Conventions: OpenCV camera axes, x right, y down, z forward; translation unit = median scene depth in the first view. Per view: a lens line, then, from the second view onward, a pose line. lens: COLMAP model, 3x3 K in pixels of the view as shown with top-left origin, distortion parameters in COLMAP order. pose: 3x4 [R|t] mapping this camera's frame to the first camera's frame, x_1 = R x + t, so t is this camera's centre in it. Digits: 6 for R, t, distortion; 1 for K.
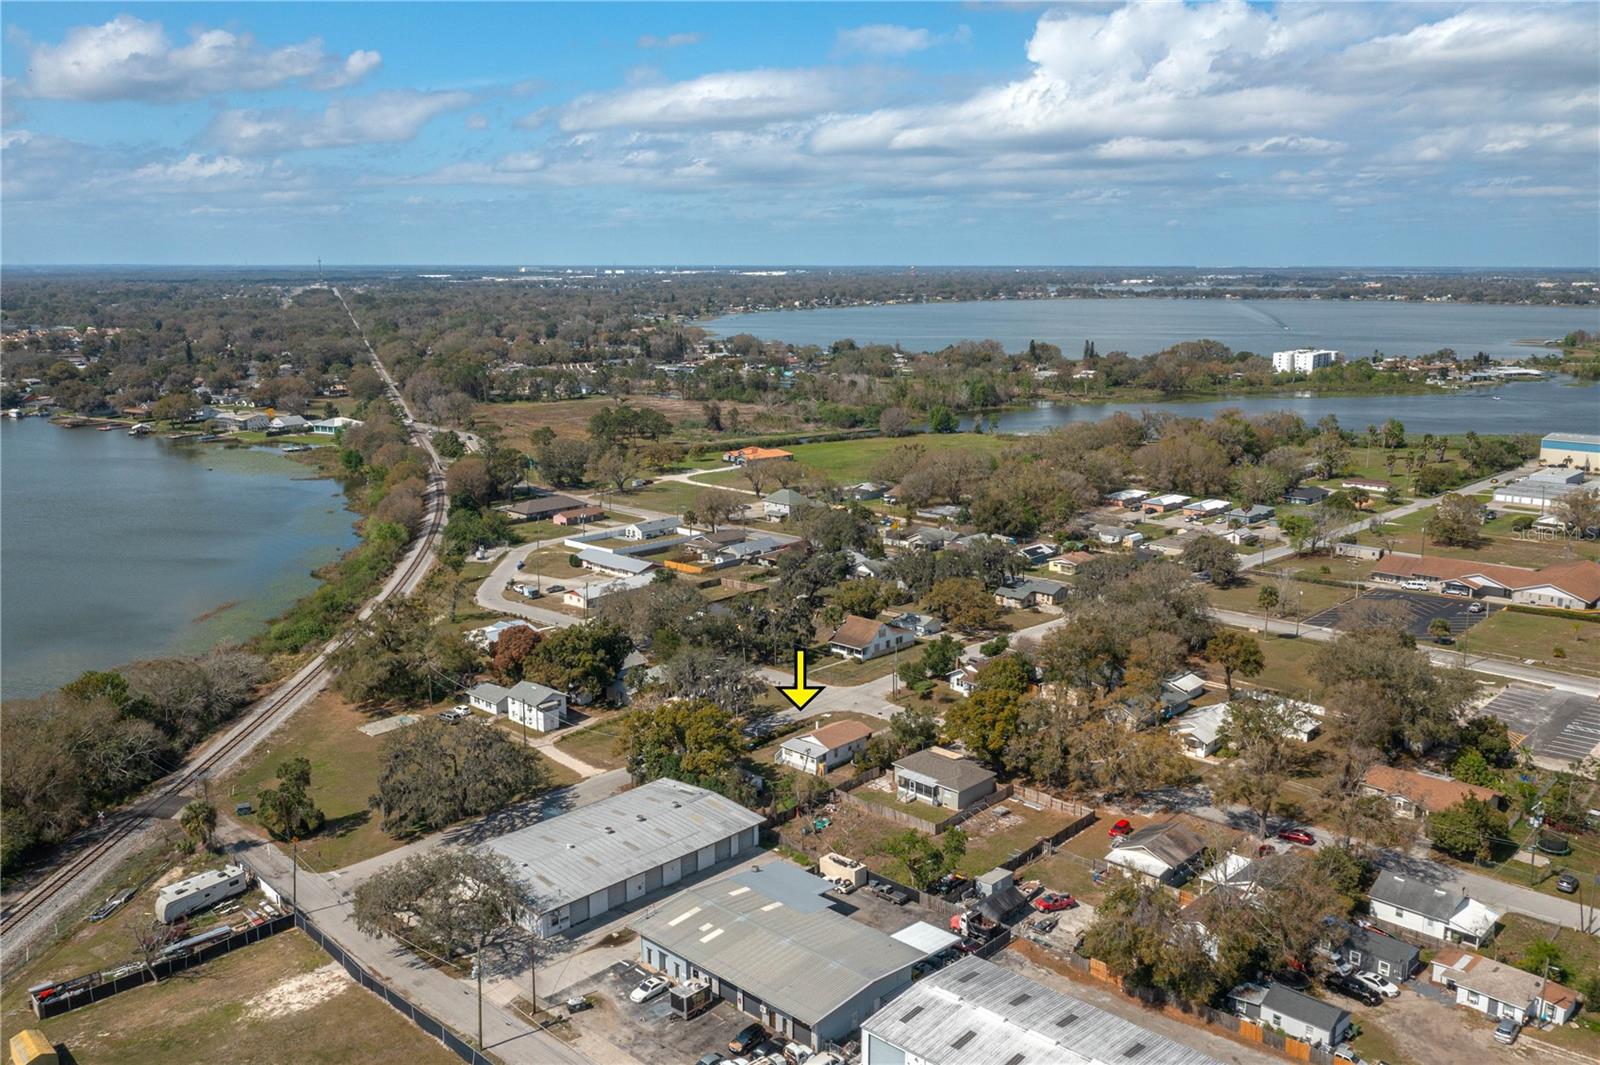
lens RADIAL K [[1259.2, 0, 805.2], [0, 1259.2, 527.4], [0, 0, 1]] dist [-0.009375, -0.001115]
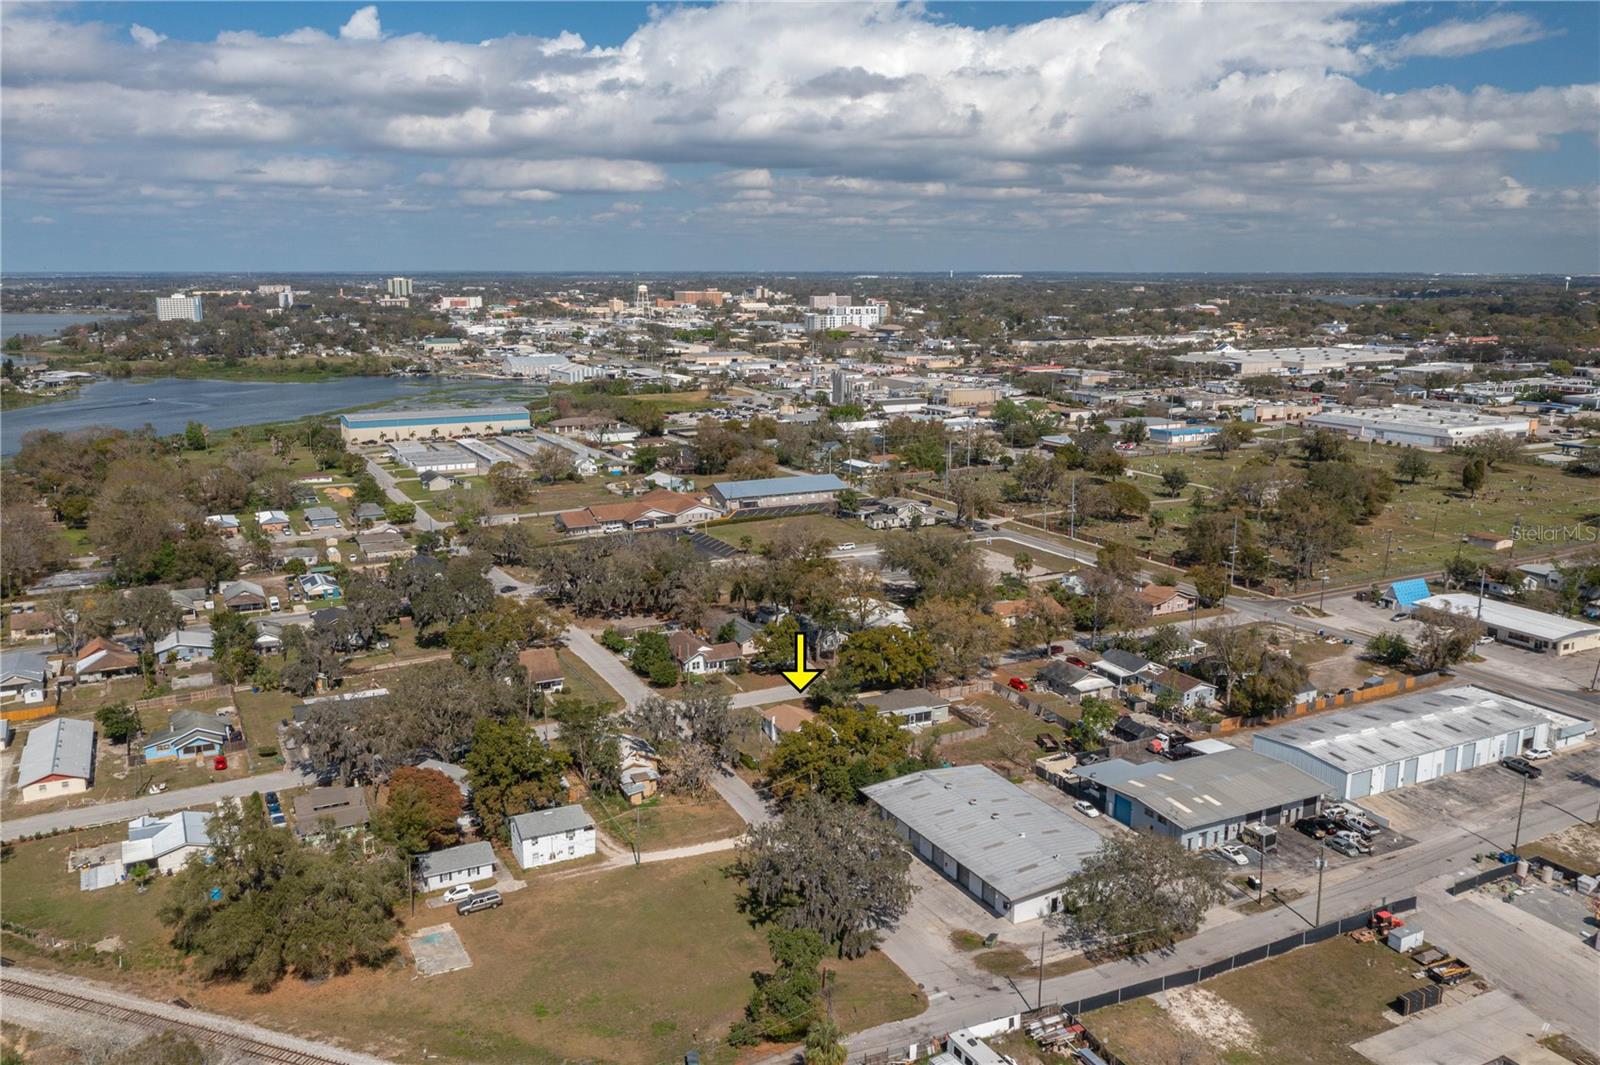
lens RADIAL K [[1259.2, 0, 805.2], [0, 1259.2, 537.9], [0, 0, 1]] dist [-0.009375, -0.001115]
pose [[0.333340, -0.188760, 0.923718, -1.063900], [0.179987, 0.974474, 0.134180, -0.138822], [-0.925467, 0.121530, 0.358805, 0.716549]]
